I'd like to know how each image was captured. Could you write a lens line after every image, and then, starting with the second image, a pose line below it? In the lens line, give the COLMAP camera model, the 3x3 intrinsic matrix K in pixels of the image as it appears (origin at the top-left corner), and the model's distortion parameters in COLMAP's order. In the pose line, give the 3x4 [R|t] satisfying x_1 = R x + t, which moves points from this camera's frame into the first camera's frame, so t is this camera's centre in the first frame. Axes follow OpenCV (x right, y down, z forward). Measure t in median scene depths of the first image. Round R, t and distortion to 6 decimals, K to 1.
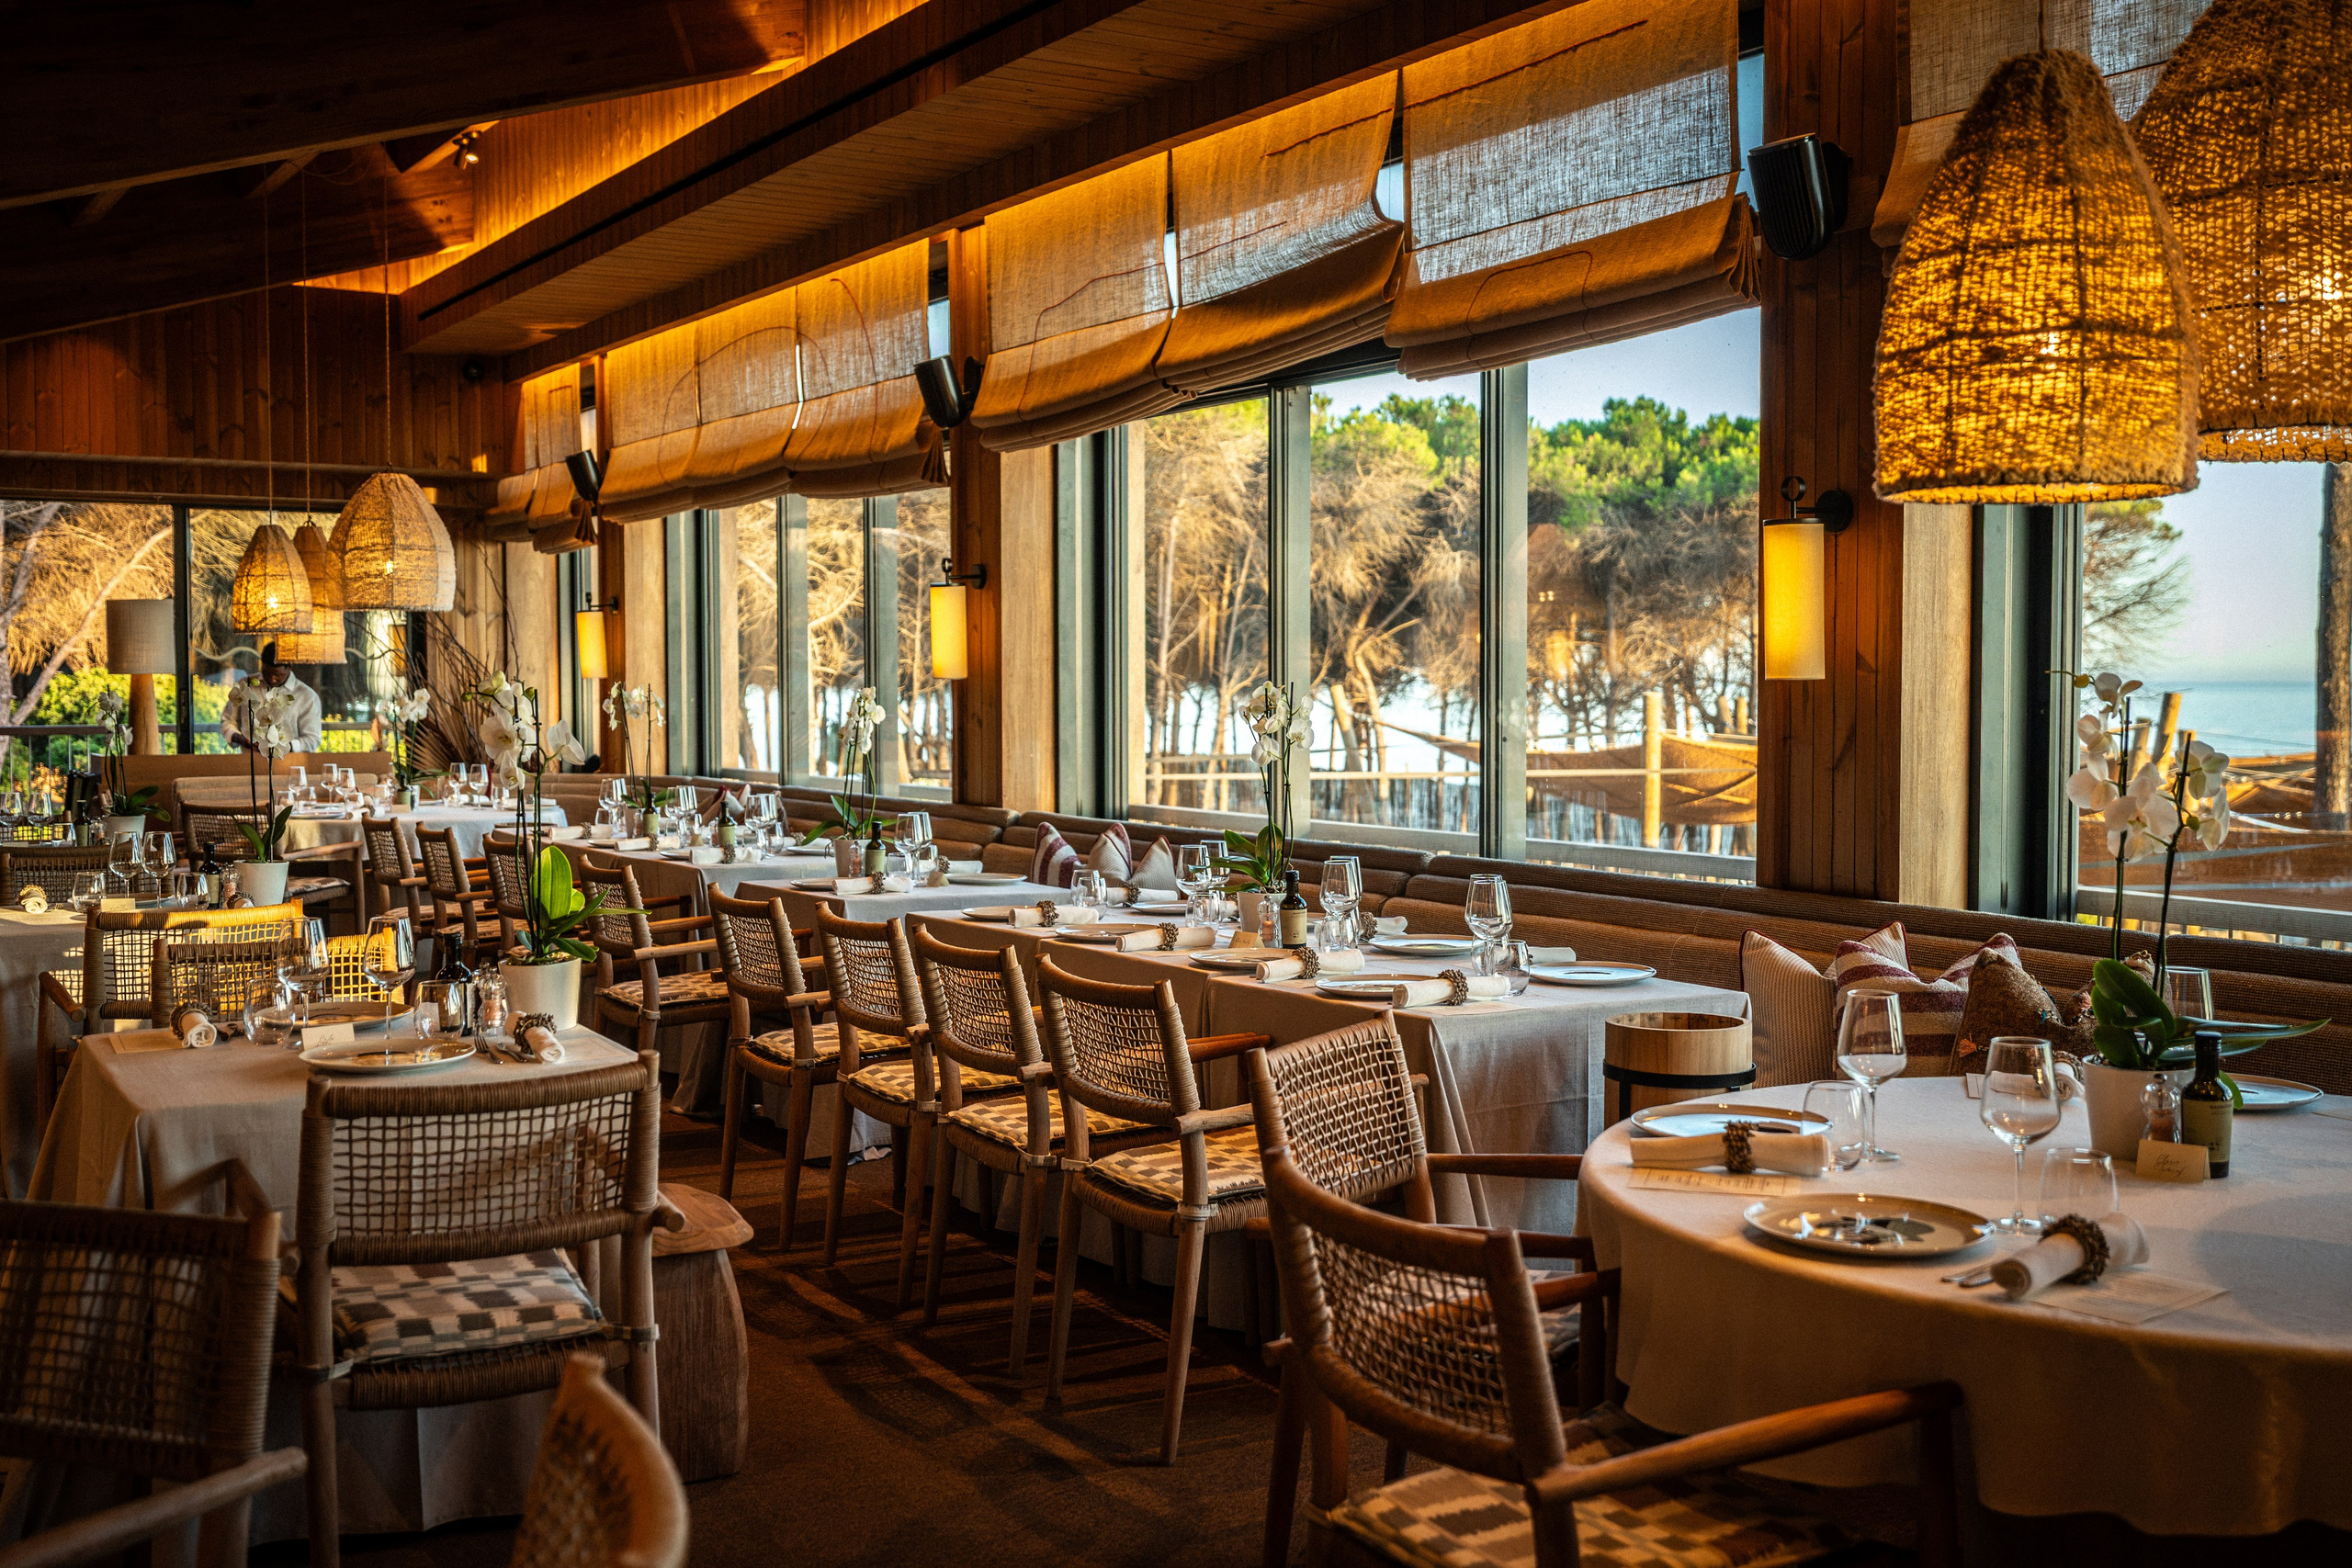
lens RADIAL K [[2358.2, 0, 1172.3], [0, 2358.2, 770.1], [0, 0, 1]] dist [0.007423, -0.001805]
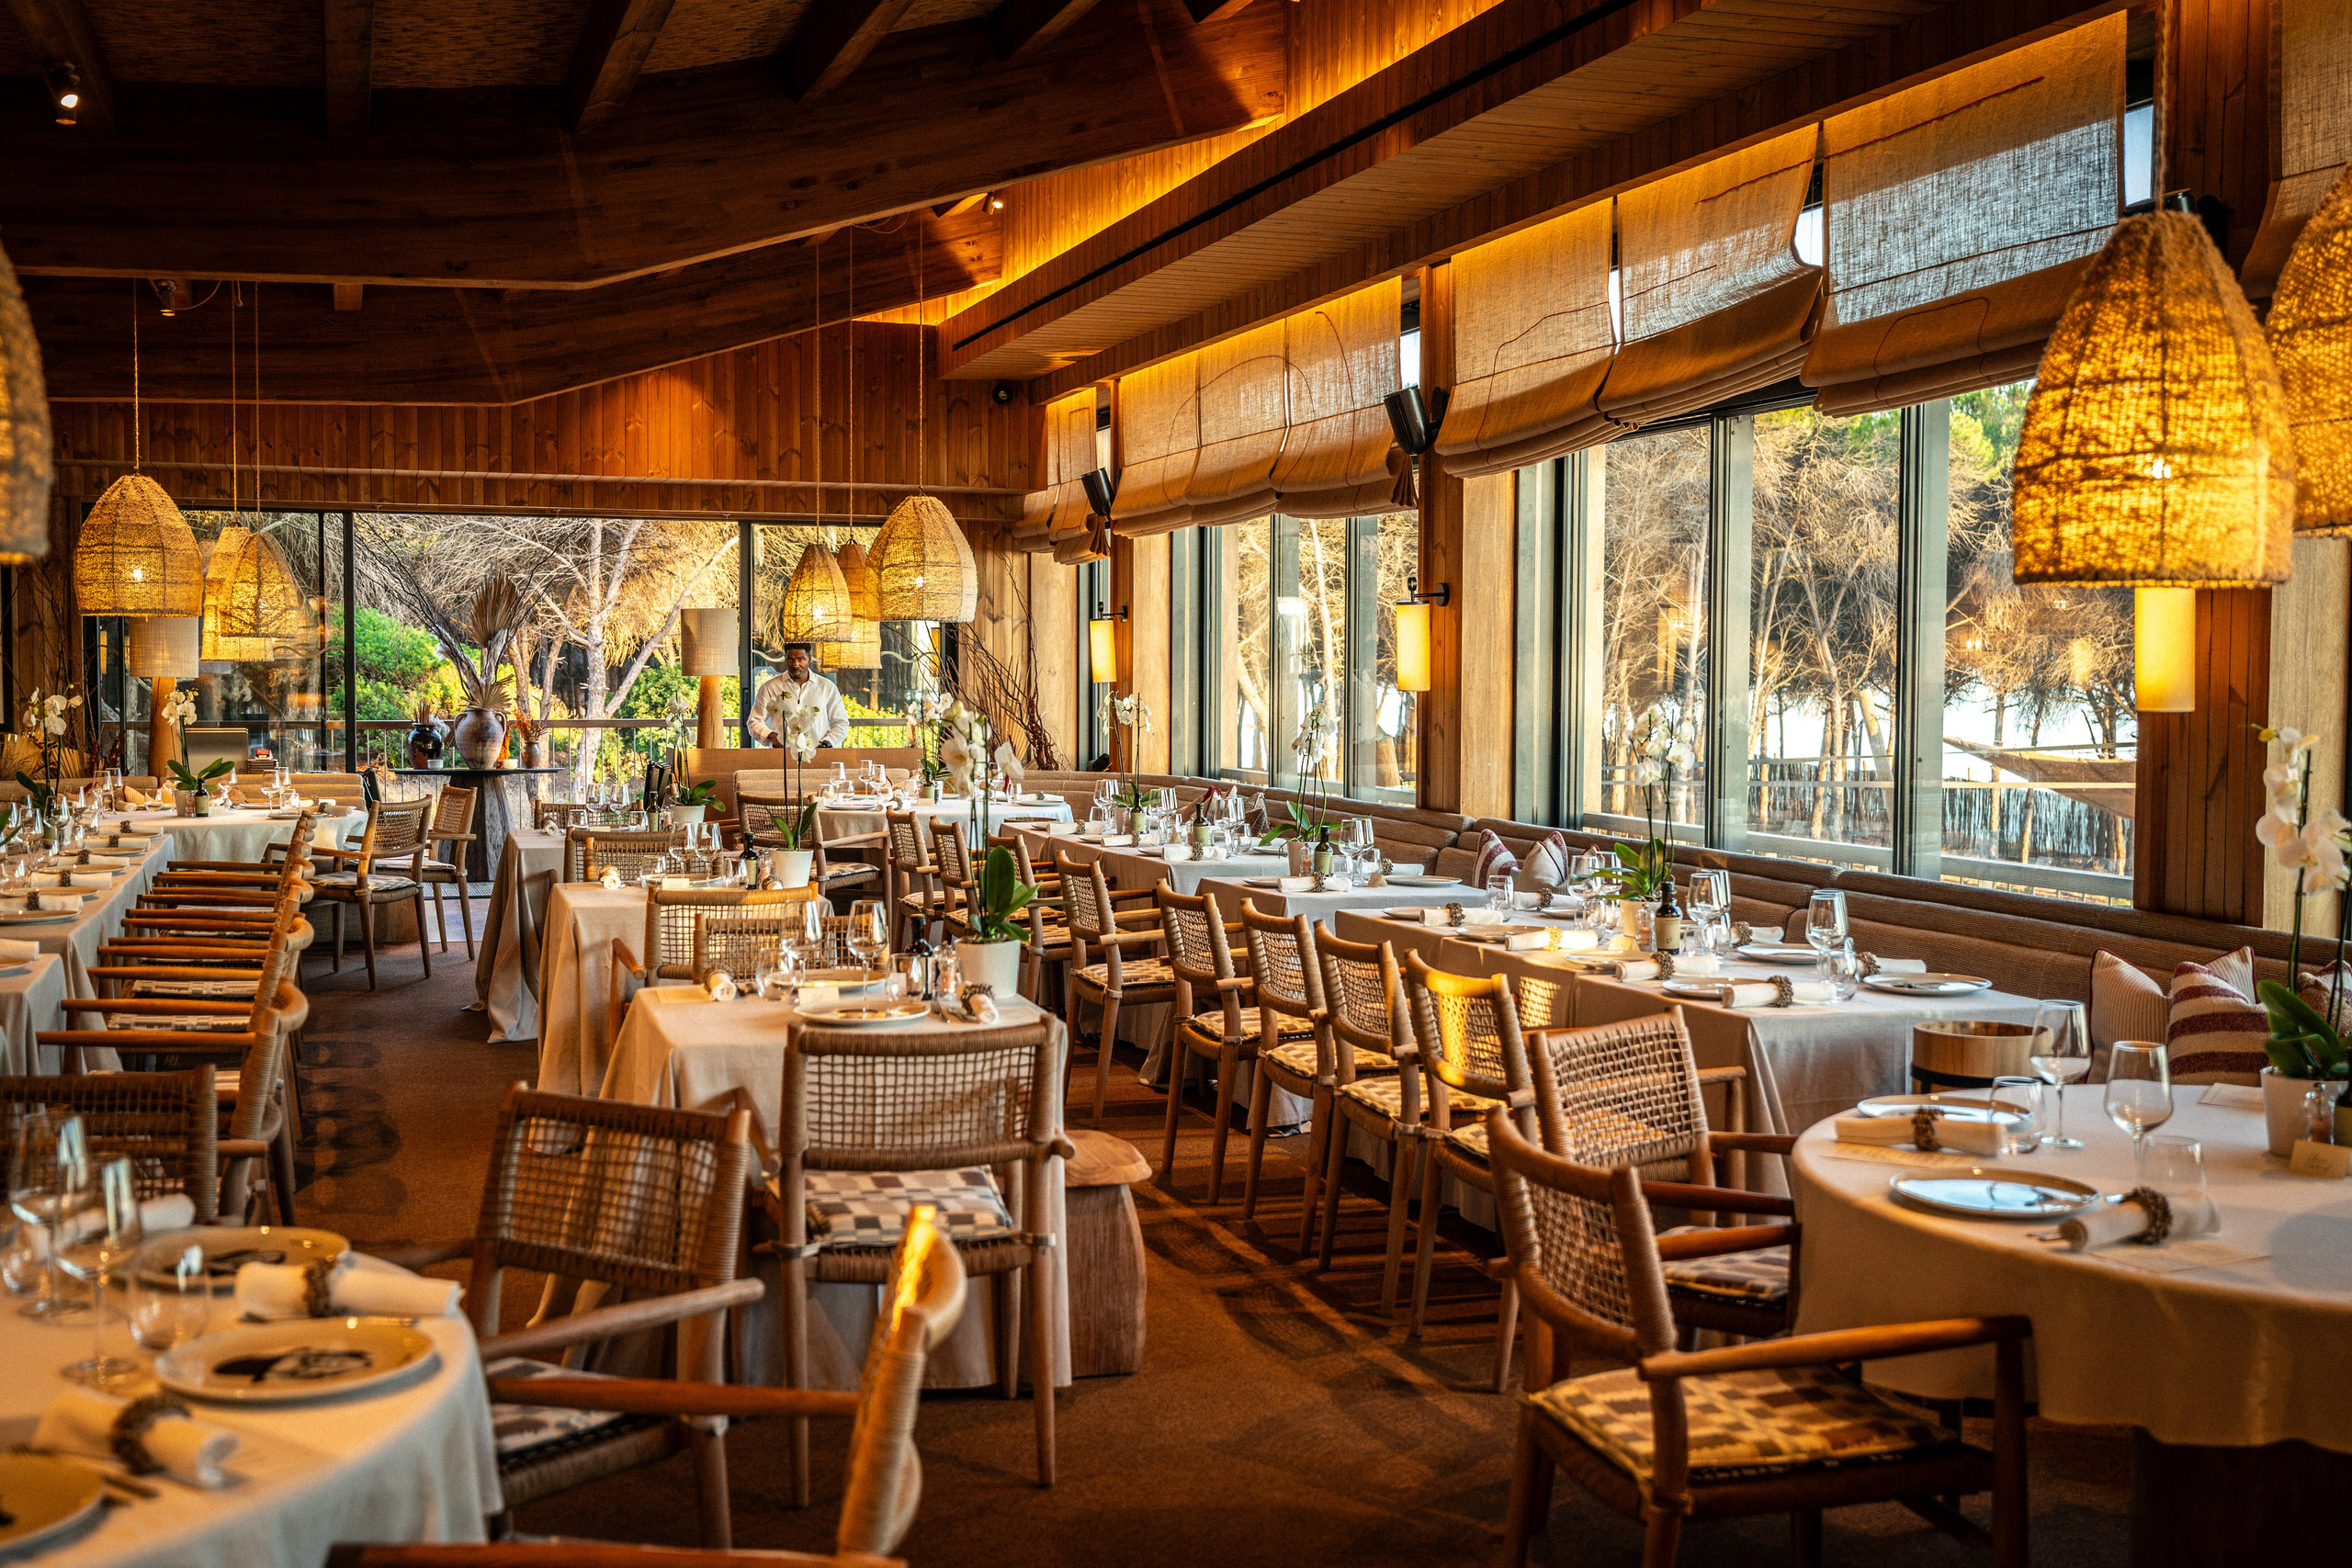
lens RADIAL K [[2401.3, 0, 1179.1], [0, 2401.3, 777.3], [0, 0, 1]] dist [0.004598, 0.007353]
pose [[0.975069, 0.016699, -0.221273, 0.070251], [-0.015605, 0.999856, 0.006692, -0.008973], [0.221353, -0.003072, 0.975189, -0.126917]]
